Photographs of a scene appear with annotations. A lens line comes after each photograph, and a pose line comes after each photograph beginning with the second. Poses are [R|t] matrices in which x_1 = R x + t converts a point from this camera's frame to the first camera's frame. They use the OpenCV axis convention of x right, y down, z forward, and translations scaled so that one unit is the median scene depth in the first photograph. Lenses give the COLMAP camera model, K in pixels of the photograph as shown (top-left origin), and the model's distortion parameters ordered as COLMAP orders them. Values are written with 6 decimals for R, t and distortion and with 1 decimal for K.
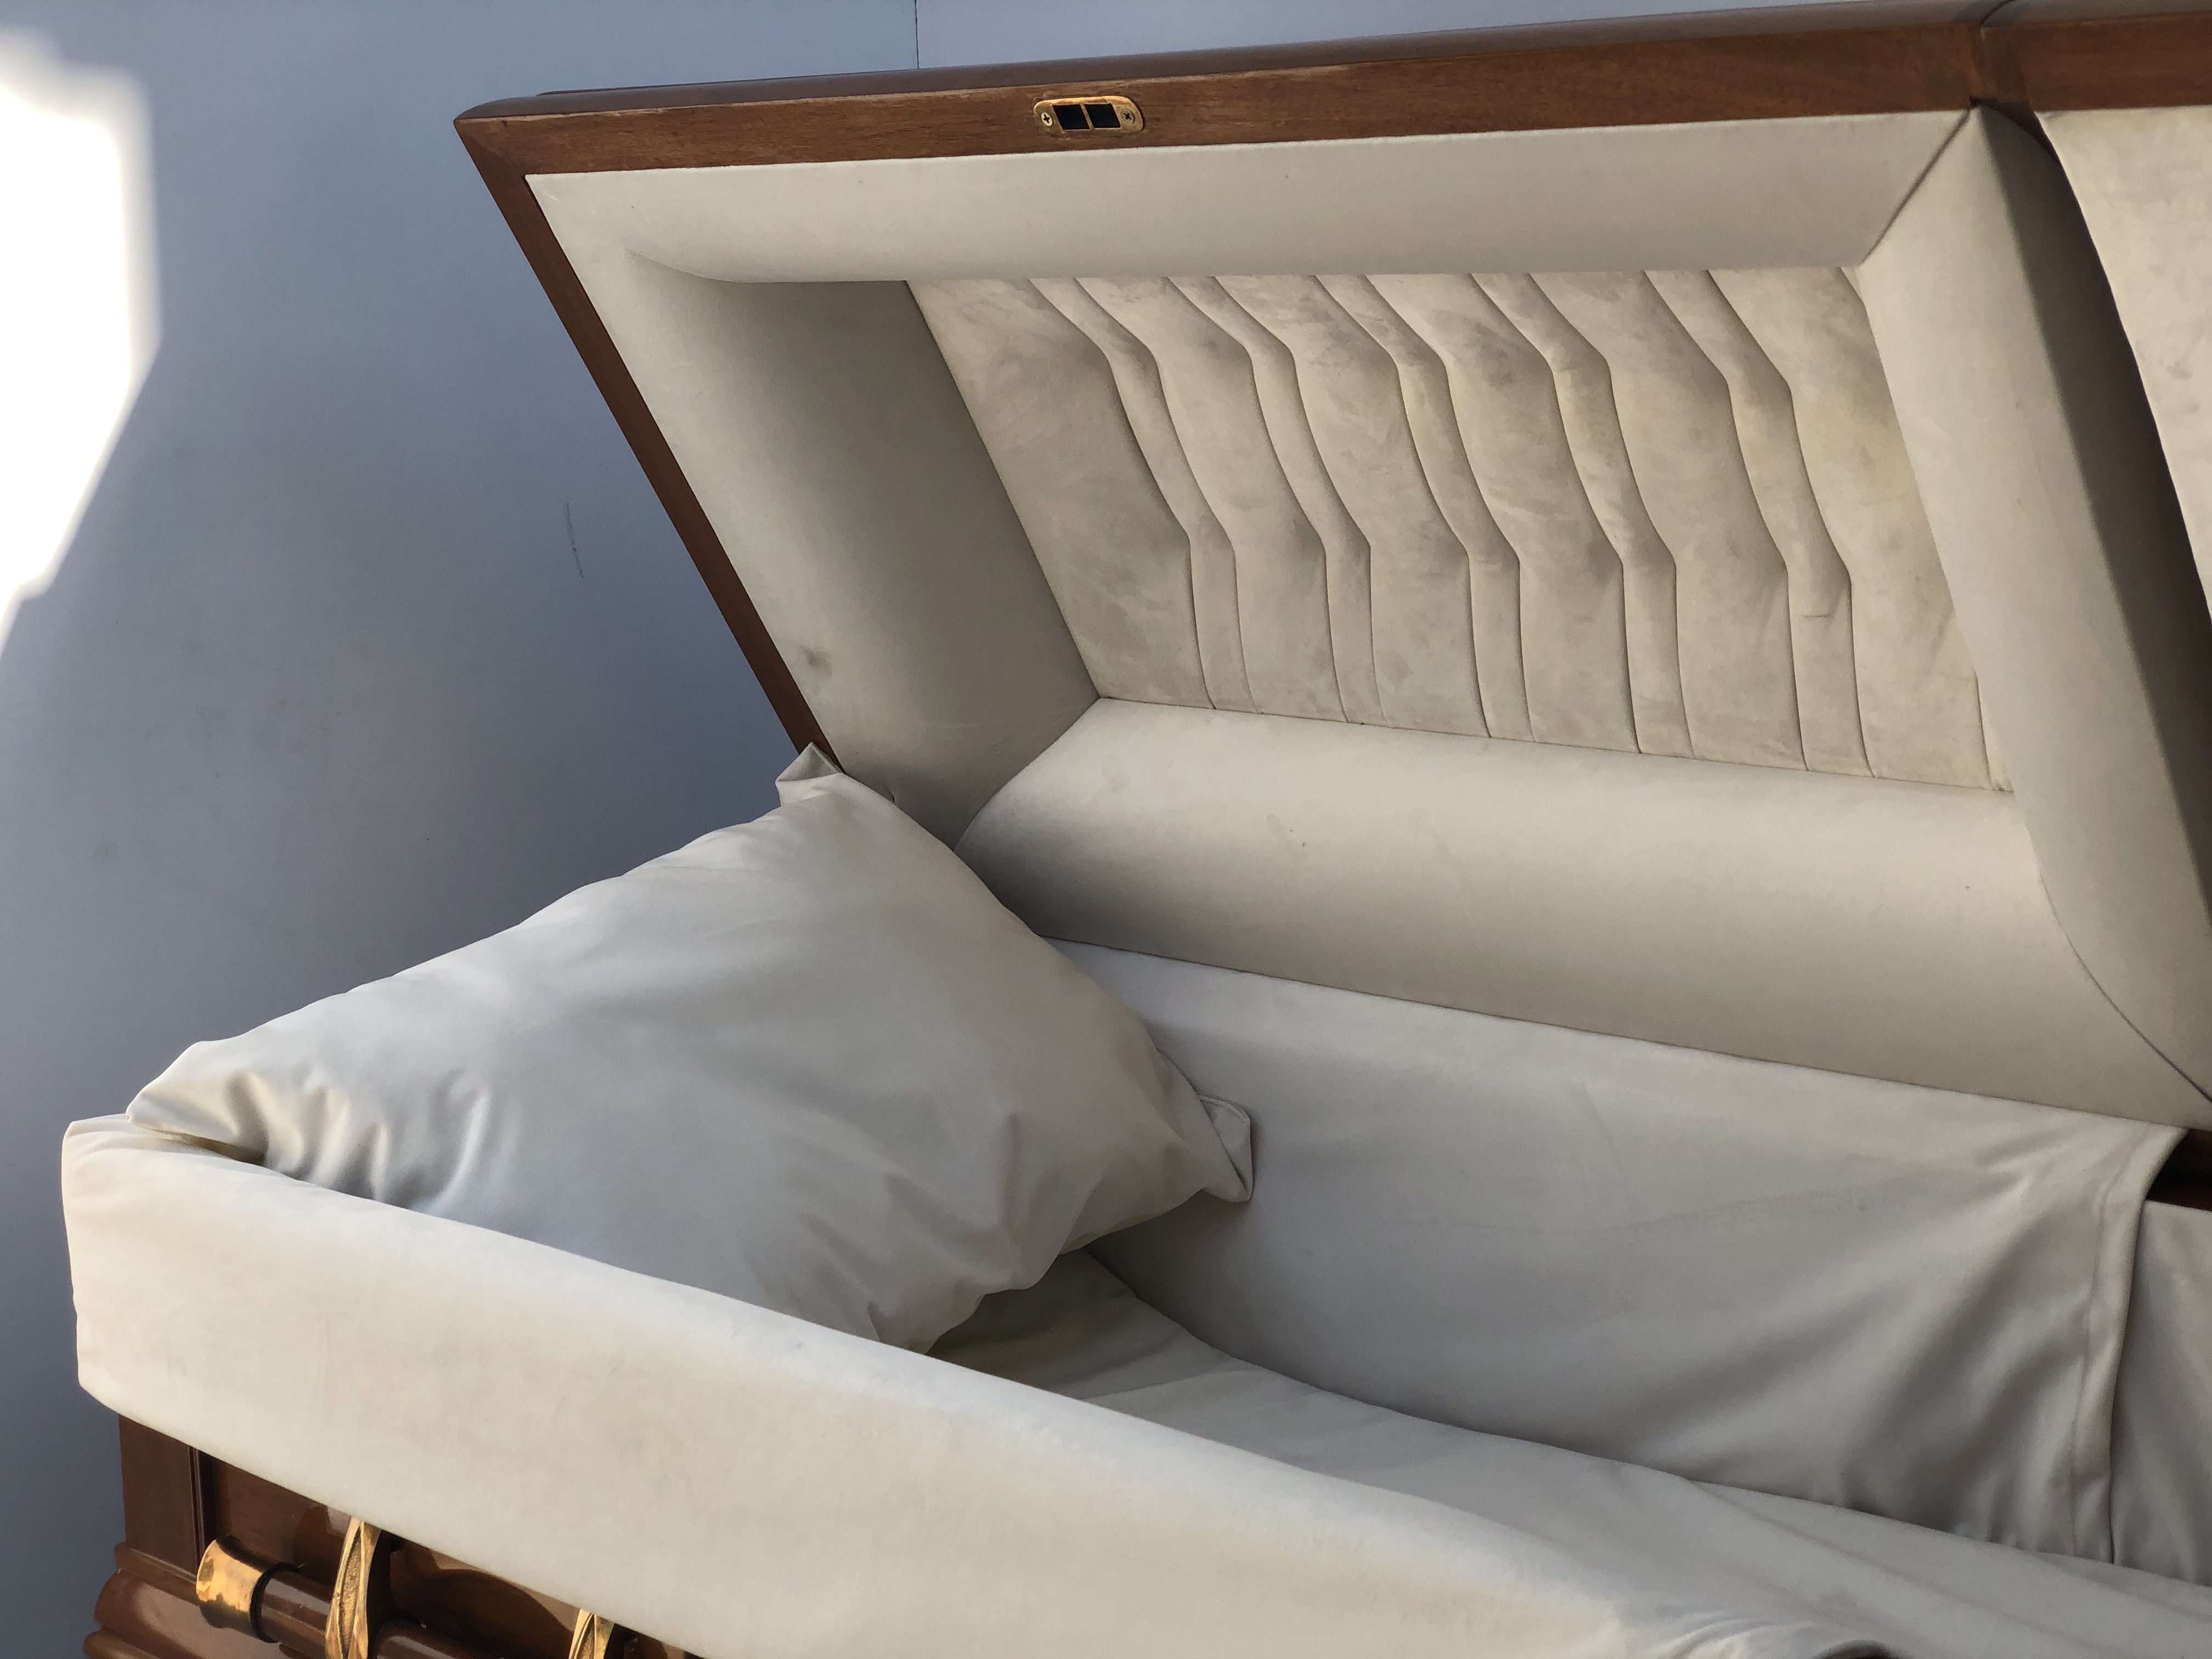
lens RADIAL K [[3384.4, 0, 1106.4], [0, 3384.4, 721.4], [0, 0, 1]] dist [0.019242, -0.335981]
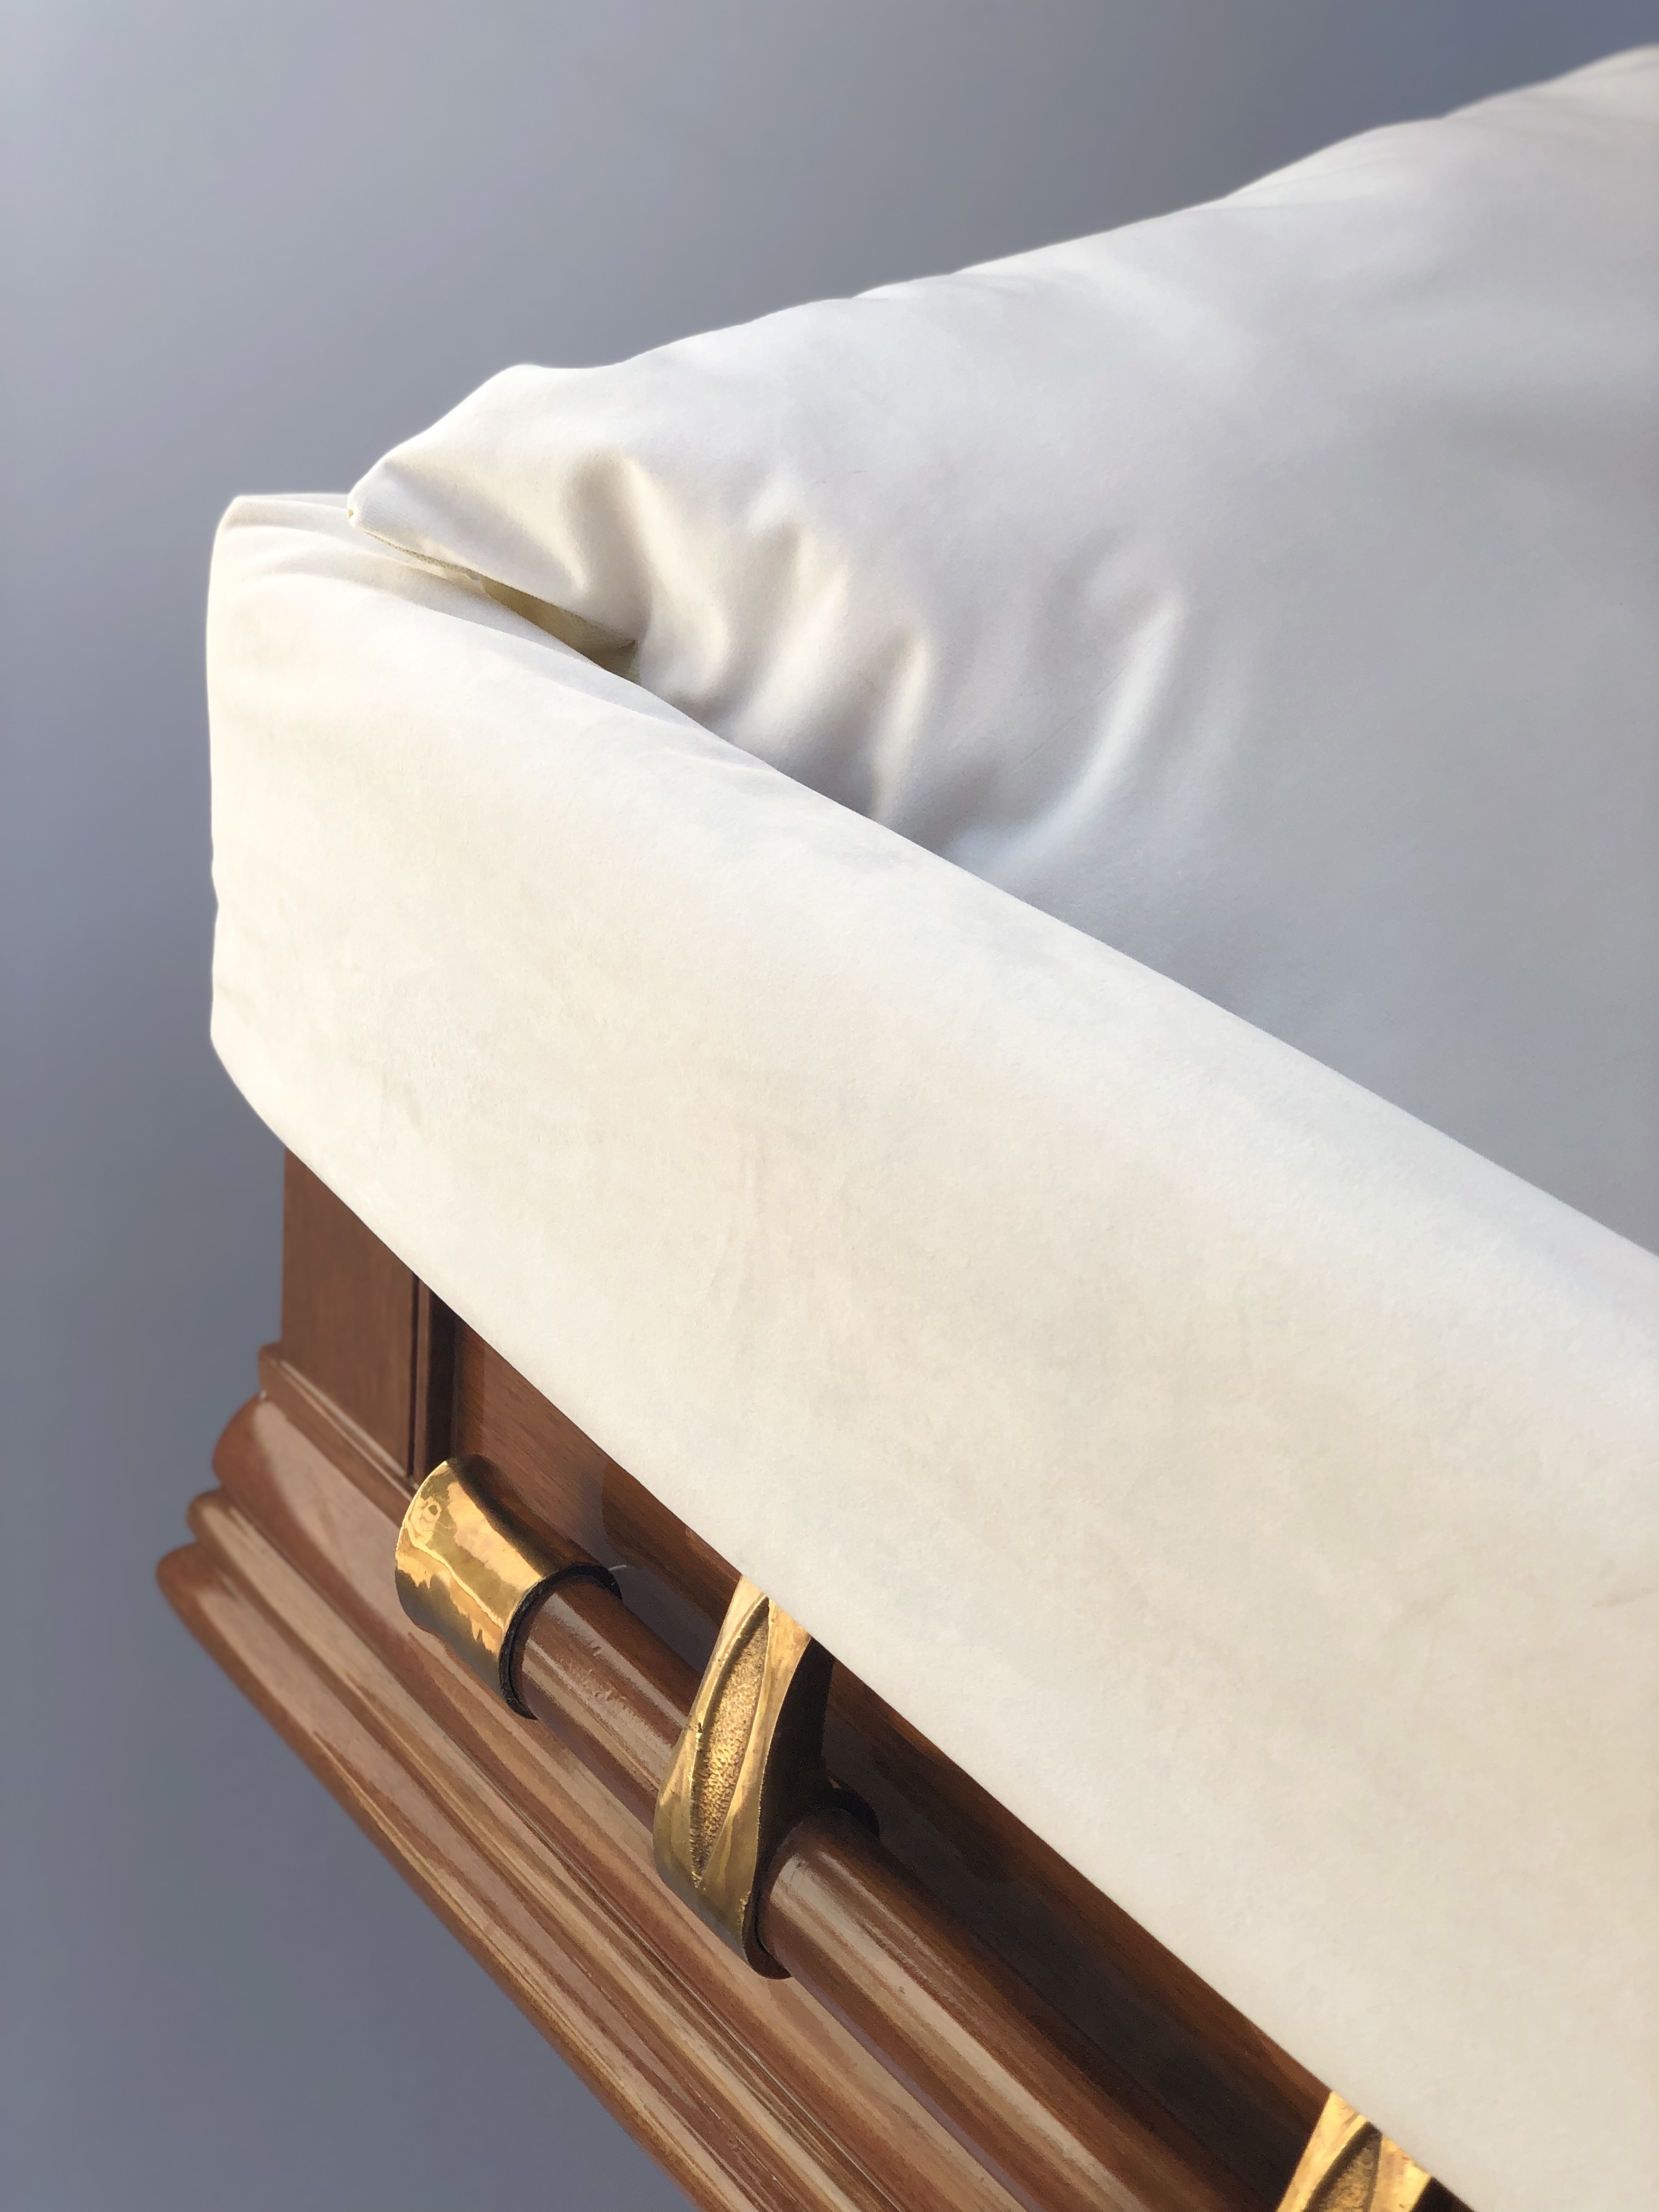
lens RADIAL K [[3384.4, 0, 839.5], [0, 3384.4, 1110.9], [0, 0, 1]] dist [0.019242, -0.335981]
pose [[0.974682, 0.178009, -0.135307, -0.152436], [-0.125652, 0.936610, 0.327069, 0.036702], [0.184951, -0.301787, 0.935264, 0.571507]]
